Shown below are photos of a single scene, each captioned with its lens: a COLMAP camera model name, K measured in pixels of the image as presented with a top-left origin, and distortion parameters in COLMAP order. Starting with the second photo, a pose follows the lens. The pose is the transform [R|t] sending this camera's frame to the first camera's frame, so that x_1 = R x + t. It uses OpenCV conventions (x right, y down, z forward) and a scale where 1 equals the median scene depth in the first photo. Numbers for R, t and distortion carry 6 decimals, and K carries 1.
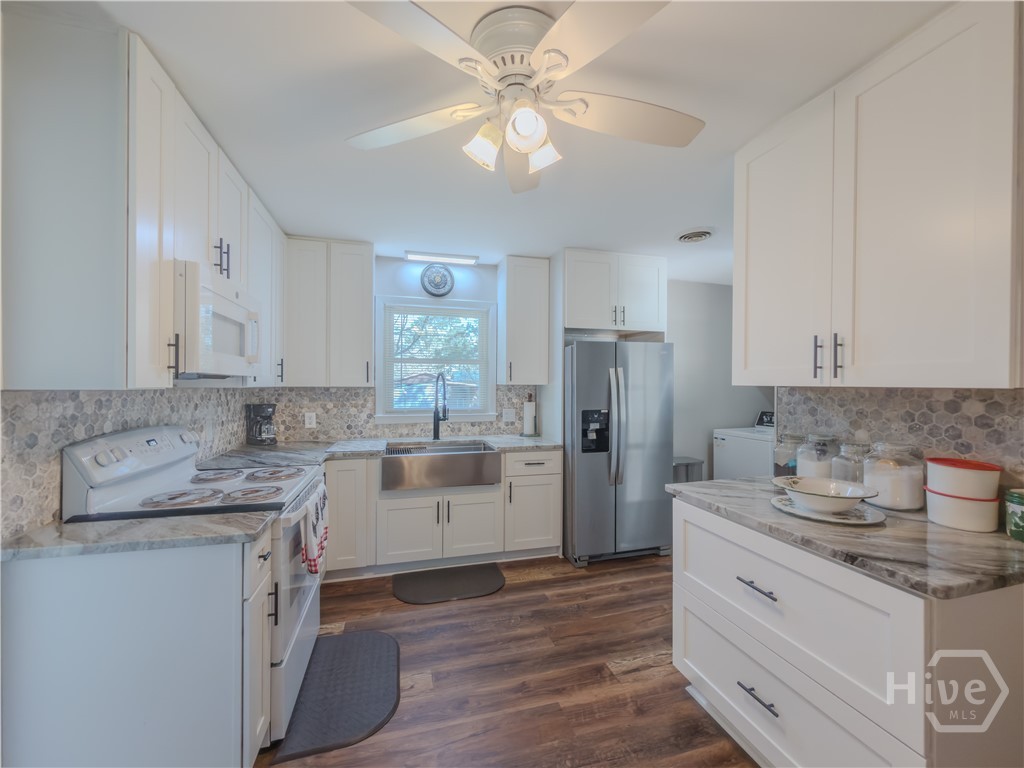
lens RADIAL K [[412.3, 0, 514.6], [0, 412.3, 385.4], [0, 0, 1]] dist [-0.001149, 0.000337]
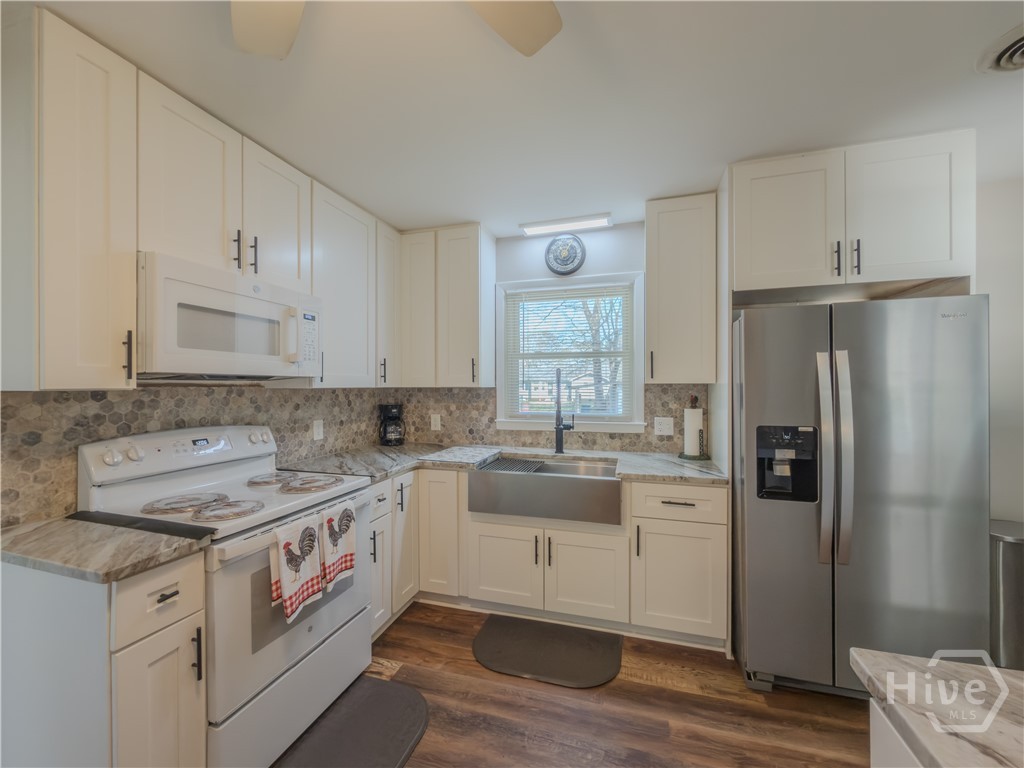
lens RADIAL K [[412.3, 0, 511.3], [0, 412.3, 385.8], [0, 0, 1]] dist [-0.001149, 0.000337]
pose [[0.842664, -0.004997, -0.538417, 0.182484], [0.004857, 0.999987, -0.001680, 0.002303], [0.538418, -0.001200, 0.842677, 0.308461]]
